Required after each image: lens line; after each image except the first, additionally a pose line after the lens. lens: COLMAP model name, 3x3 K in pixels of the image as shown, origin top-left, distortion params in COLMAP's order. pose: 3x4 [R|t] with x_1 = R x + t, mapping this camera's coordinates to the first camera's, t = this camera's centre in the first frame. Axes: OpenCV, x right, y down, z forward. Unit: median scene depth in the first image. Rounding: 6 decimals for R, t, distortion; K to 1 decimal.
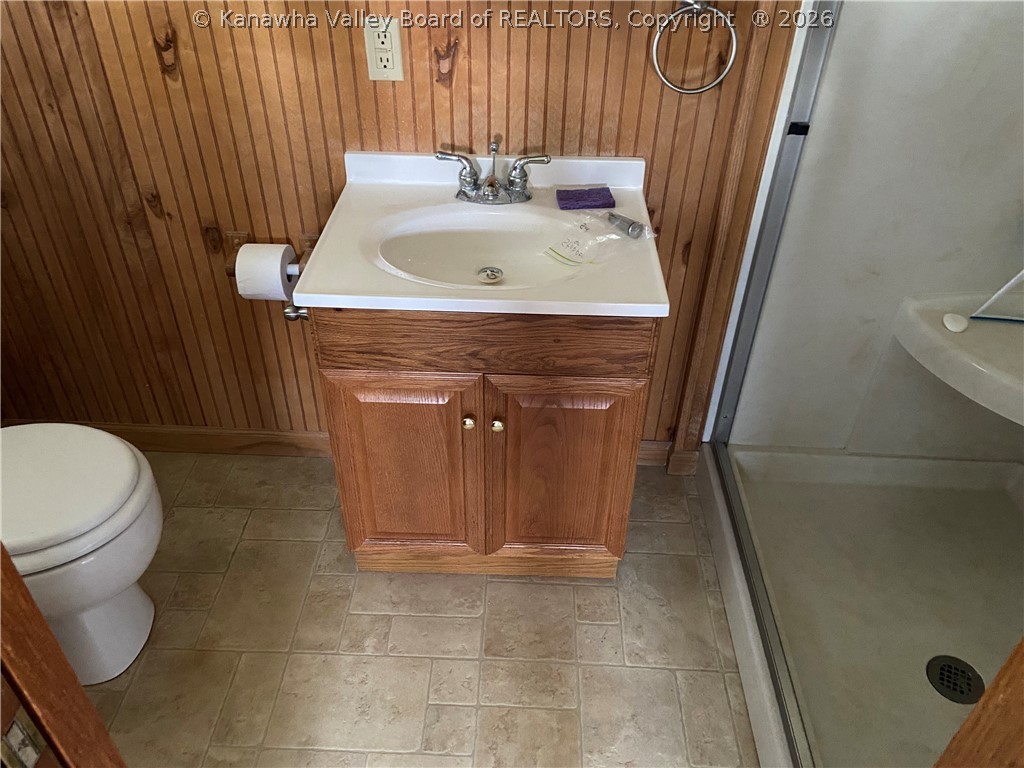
lens RADIAL K [[785.9, 0, 512.0], [0, 785.9, 384.0], [0, 0, 1]] dist [0.080137, -0.001375]
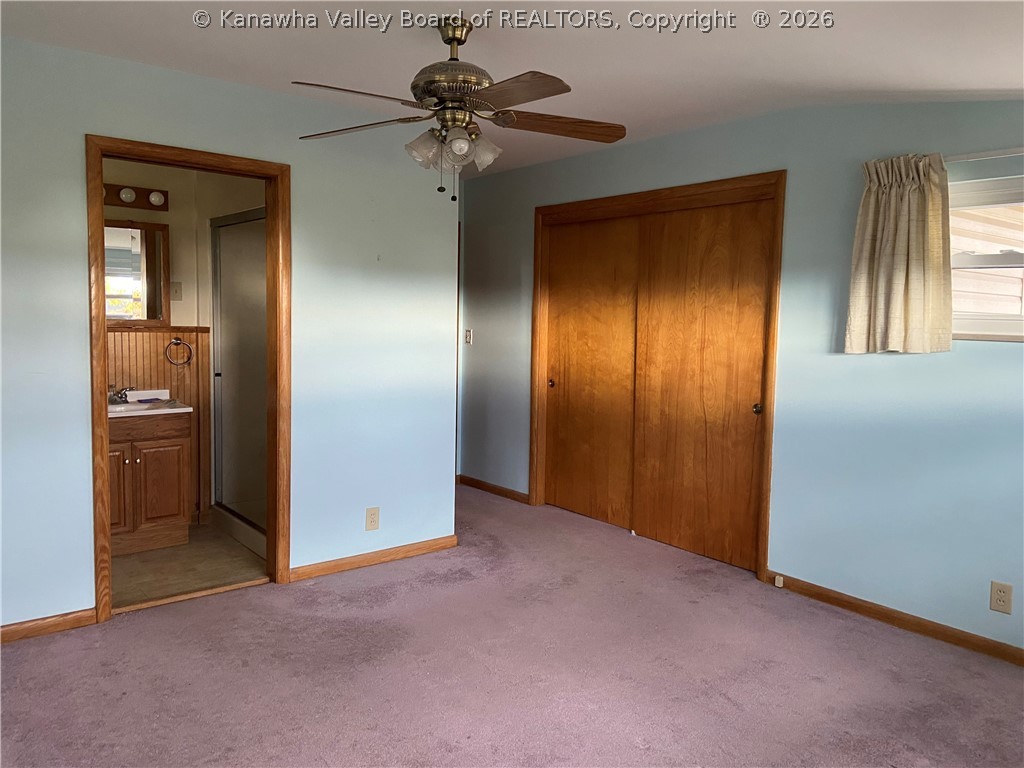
lens RADIAL K [[785.9, 0, 512.0], [0, 785.9, 384.0], [0, 0, 1]] dist [0.080137, -0.001375]
pose [[0.766867, -0.057185, 0.639253, -0.774446], [0.385797, 0.837059, -0.387934, 1.389887], [-0.512909, 0.544116, 0.663975, -1.696503]]
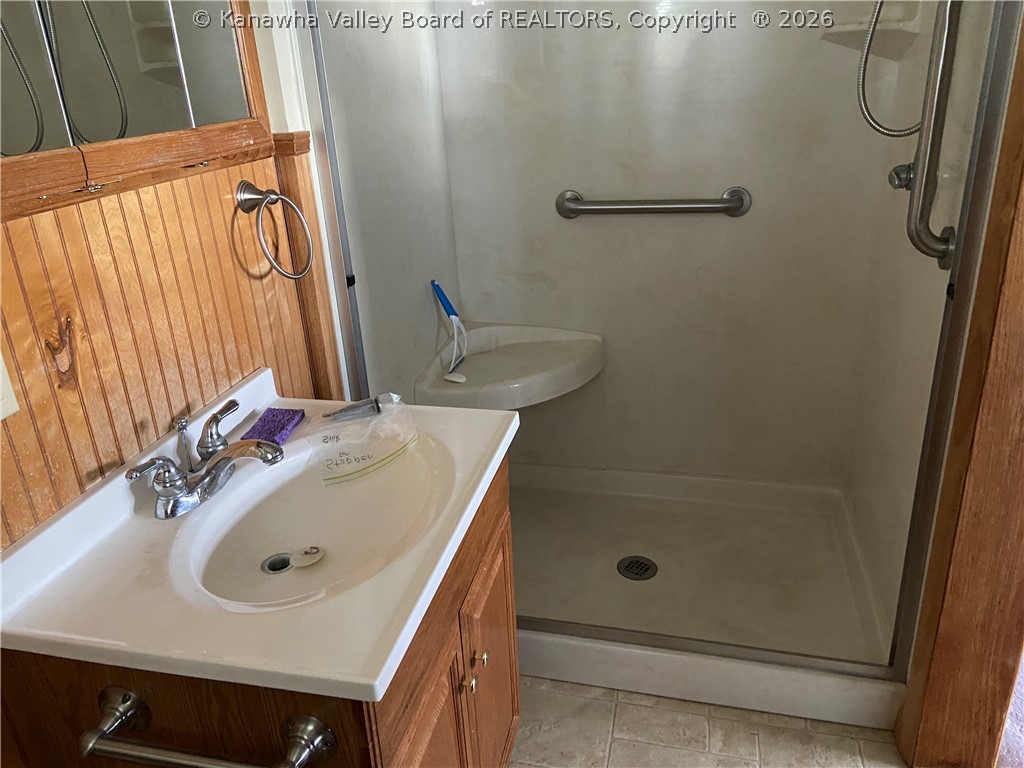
lens RADIAL K [[785.9, 0, 512.0], [0, 785.9, 384.0], [0, 0, 1]] dist [0.080137, -0.001375]
pose [[0.192786, -0.403567, 0.894409, -0.583189], [0.640811, 0.742070, 0.196706, -0.273975], [-0.743098, 0.535225, 0.401671, 0.469319]]
